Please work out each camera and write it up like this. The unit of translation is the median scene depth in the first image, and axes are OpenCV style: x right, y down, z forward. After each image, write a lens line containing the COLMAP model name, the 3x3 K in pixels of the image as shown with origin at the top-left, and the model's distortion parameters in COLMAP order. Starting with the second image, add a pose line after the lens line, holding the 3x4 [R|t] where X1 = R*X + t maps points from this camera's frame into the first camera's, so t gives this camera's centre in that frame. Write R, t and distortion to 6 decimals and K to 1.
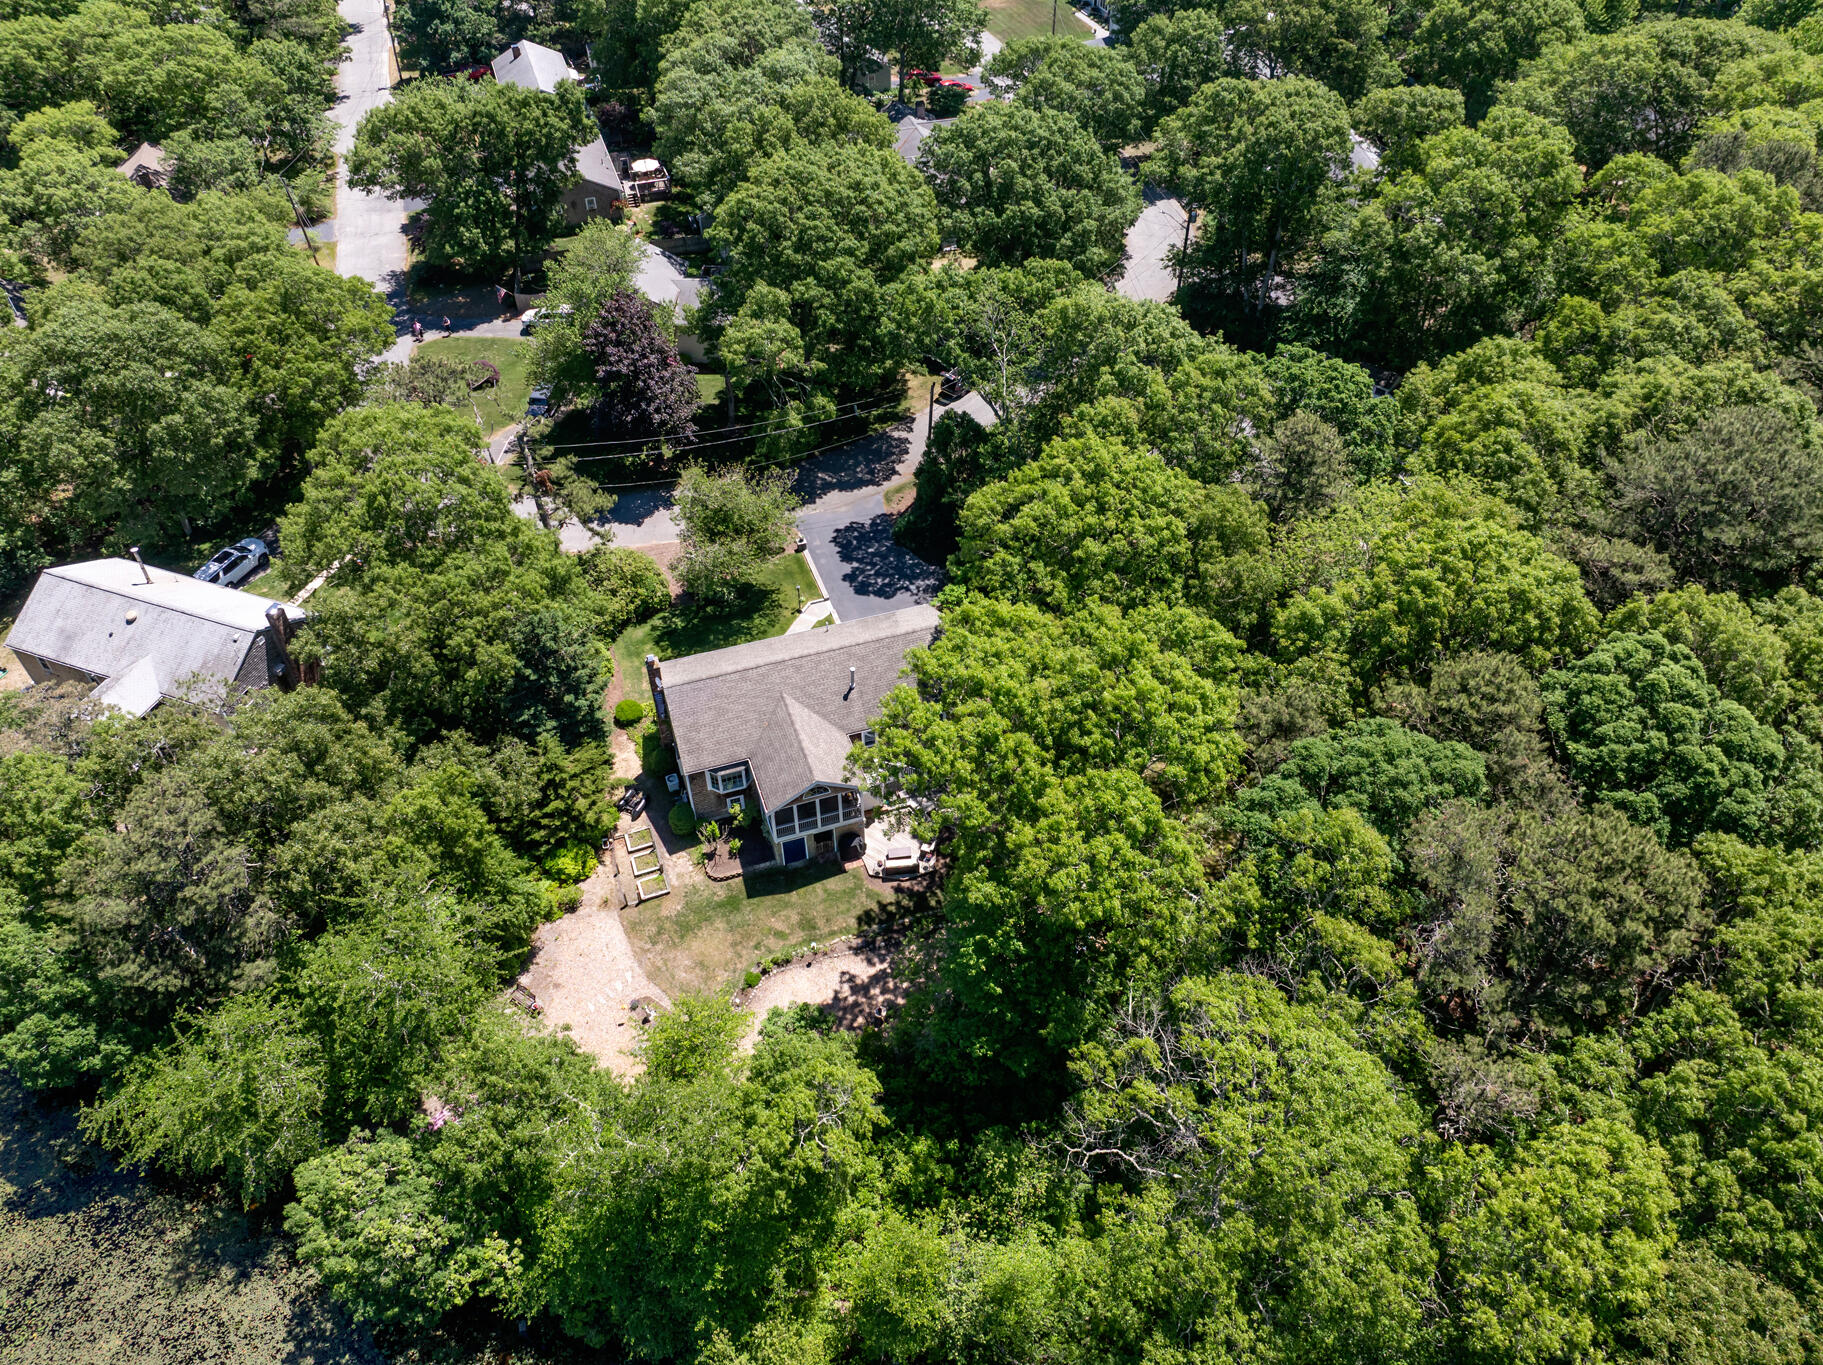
lens RADIAL K [[1286.6, 0, 917.2], [0, 1286.6, 700.0], [0, 0, 1]] dist [-0.053671, 0.021614]
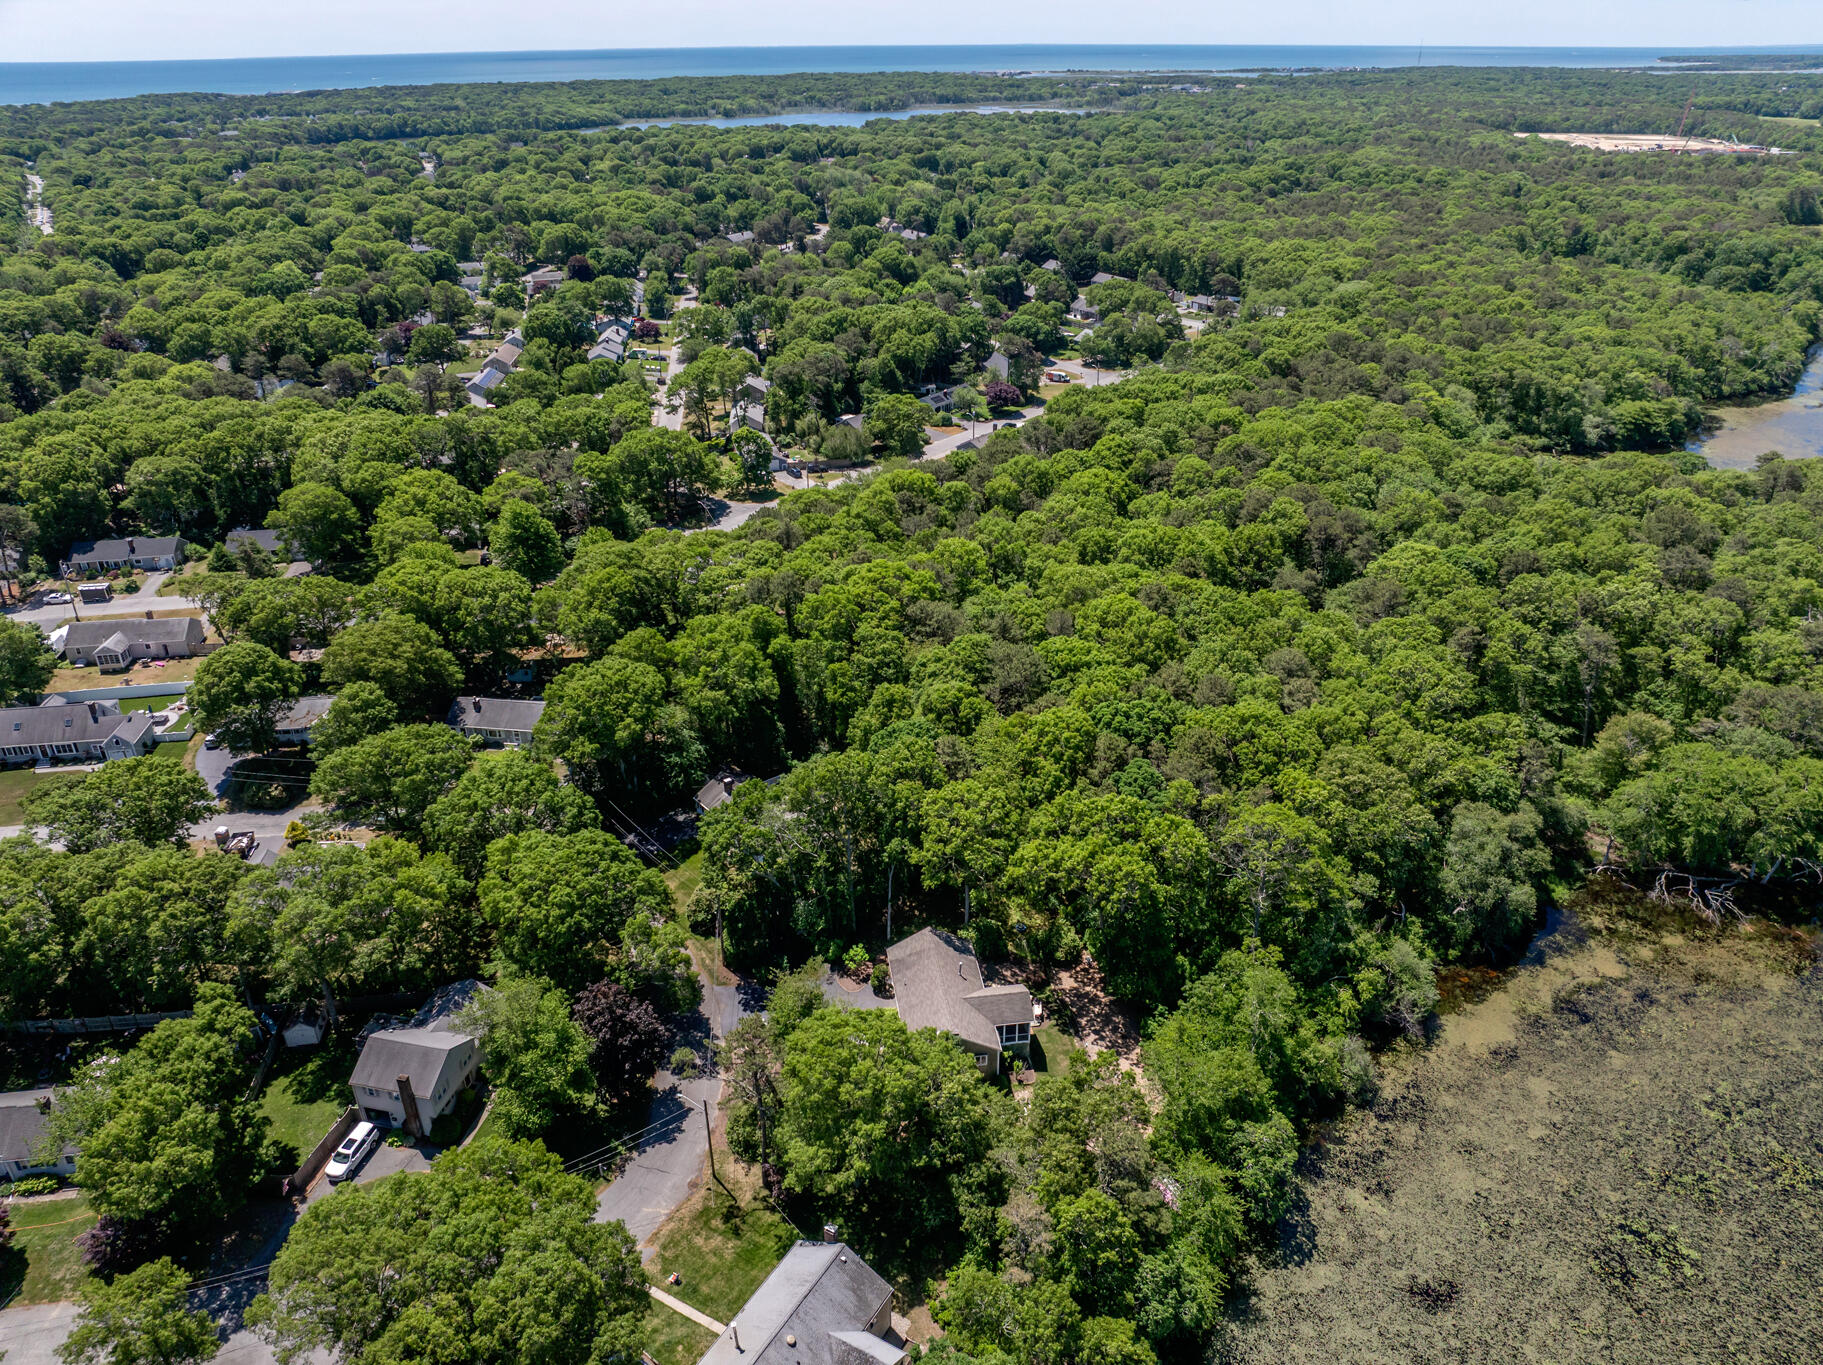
lens RADIAL K [[1286.6, 0, 913.8], [0, 1286.6, 678.8], [0, 0, 1]] dist [-0.053671, 0.021614]
pose [[0.184346, -0.439432, 0.879156, -1.520147], [0.697668, 0.688553, 0.197871, -0.724305], [-0.692297, 0.576883, 0.433510, 0.010910]]
